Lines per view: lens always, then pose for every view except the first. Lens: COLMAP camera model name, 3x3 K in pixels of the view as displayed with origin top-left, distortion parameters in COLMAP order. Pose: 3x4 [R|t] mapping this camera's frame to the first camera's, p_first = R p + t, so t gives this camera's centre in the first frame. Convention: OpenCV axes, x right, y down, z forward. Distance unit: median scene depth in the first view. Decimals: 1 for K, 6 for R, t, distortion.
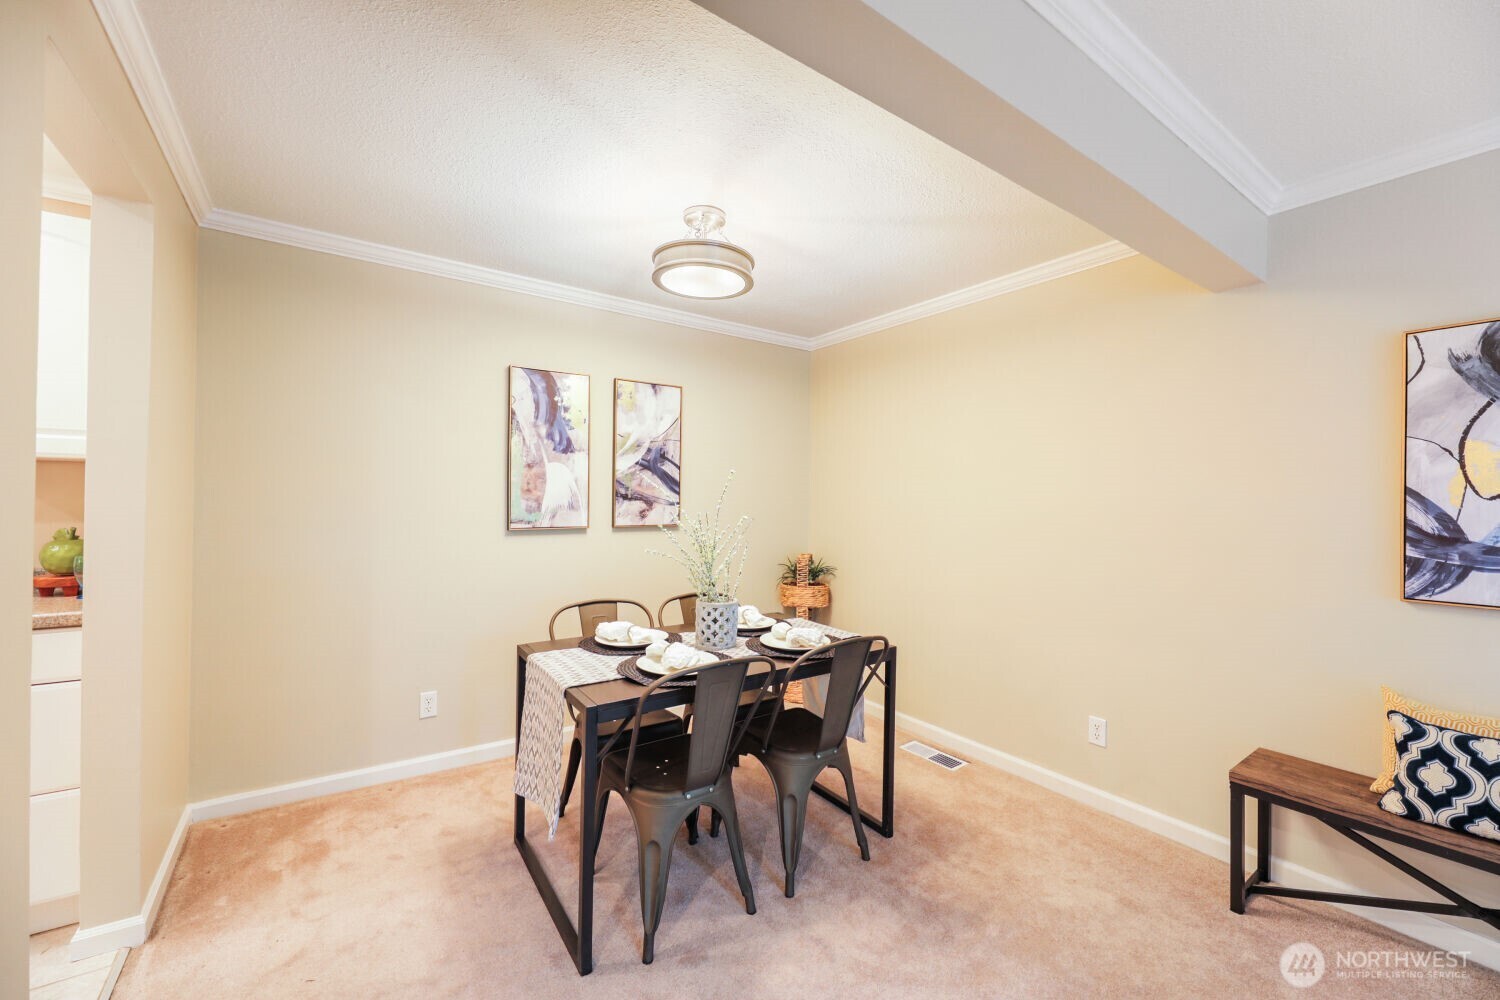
lens RADIAL K [[624.4, 0, 778.7], [0, 624.4, 506.3], [0, 0, 1]] dist [-0.003538, -0.001354]
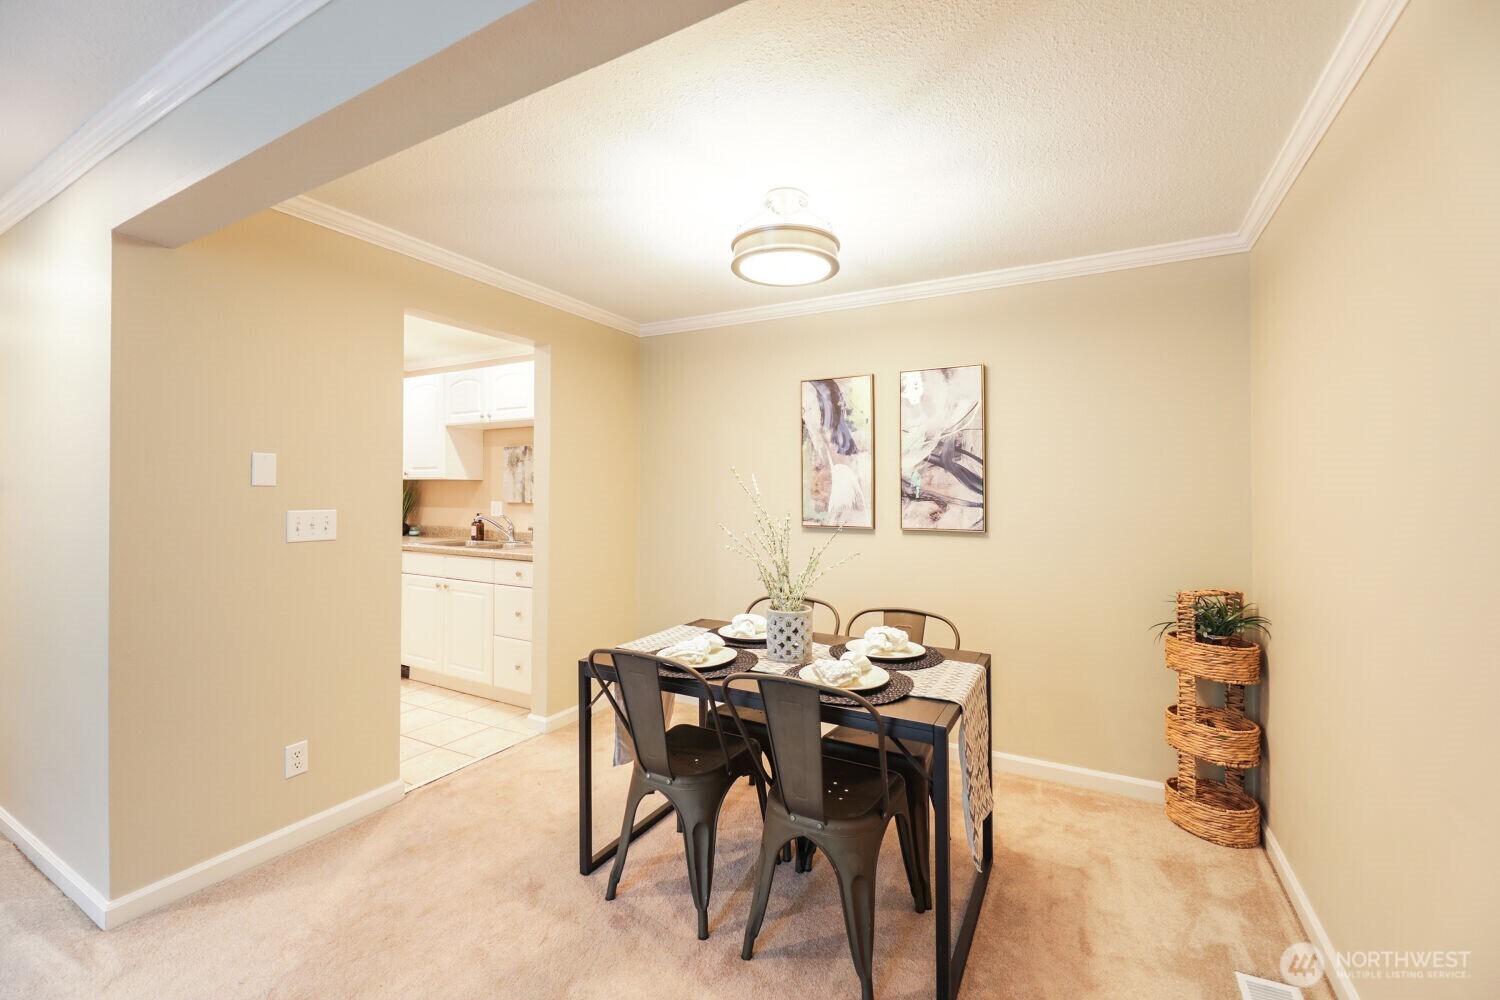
lens RADIAL K [[622.8, 0, 712.2], [0, 622.8, 486.4], [0, 0, 1]] dist [-0.007274, -0.000136]
pose [[0.391413, -0.020864, -0.919978, 0.511728], [-0.012732, 0.999524, -0.028085, -0.001248], [0.920127, 0.022706, 0.390961, 0.392963]]
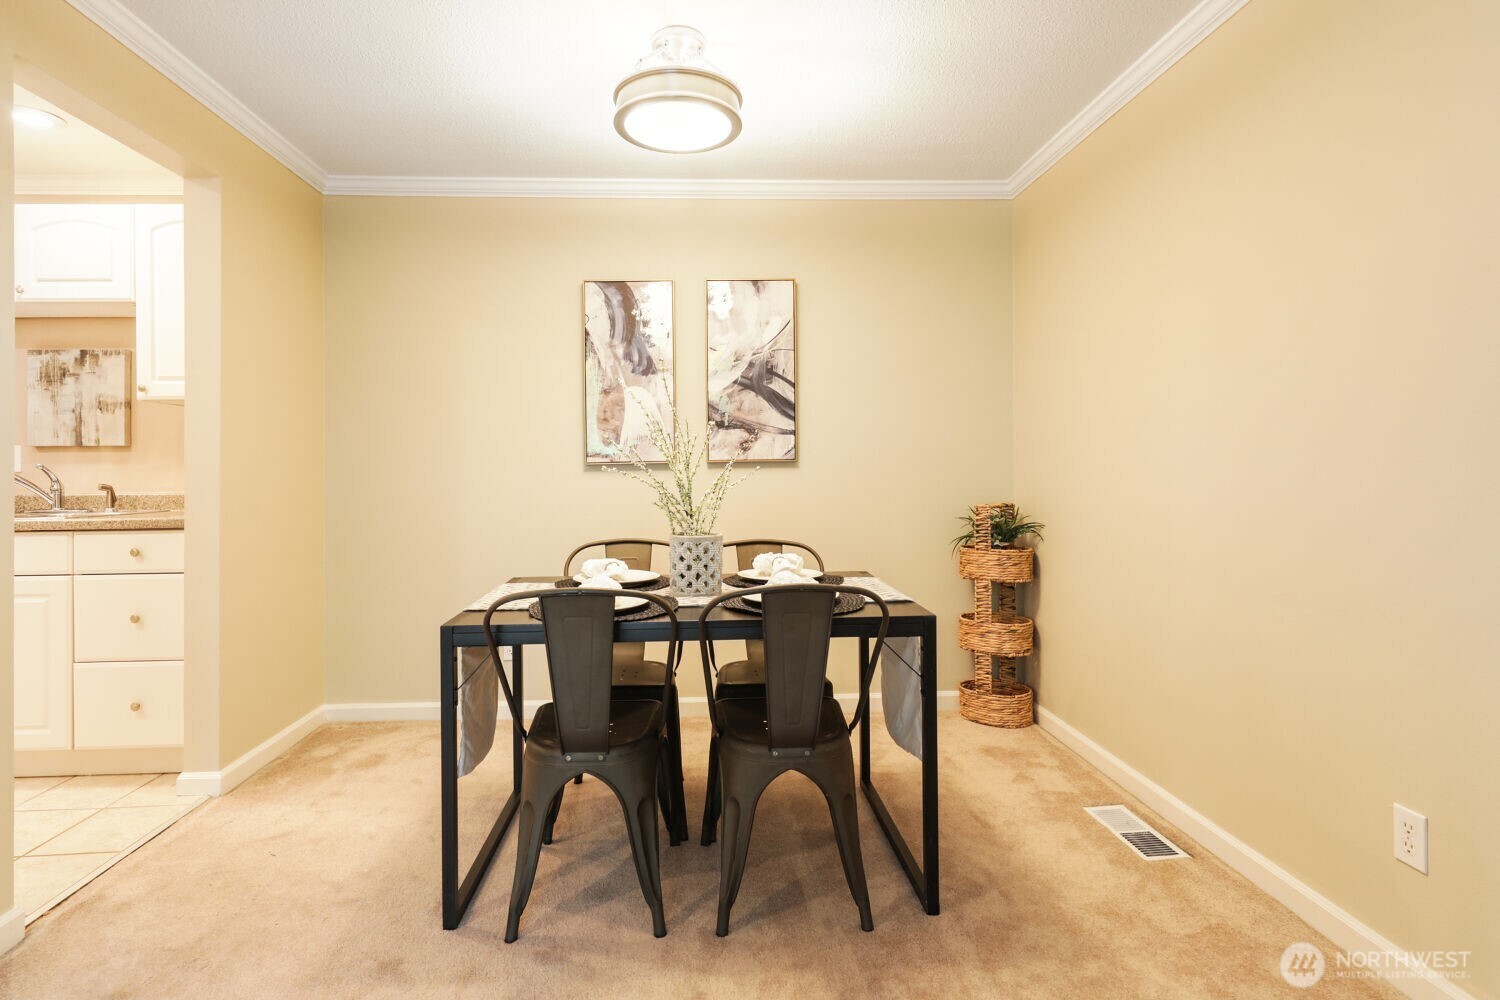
lens RADIAL K [[803.2, 0, 697.2], [0, 803.2, 472.4], [0, 0, 1]] dist [0.002601, 0.000023]
pose [[0.820083, -0.018674, -0.571940, 0.342148], [0.013629, 0.999821, -0.013102, 0.063636], [0.572082, 0.002950, 0.820191, 0.138068]]
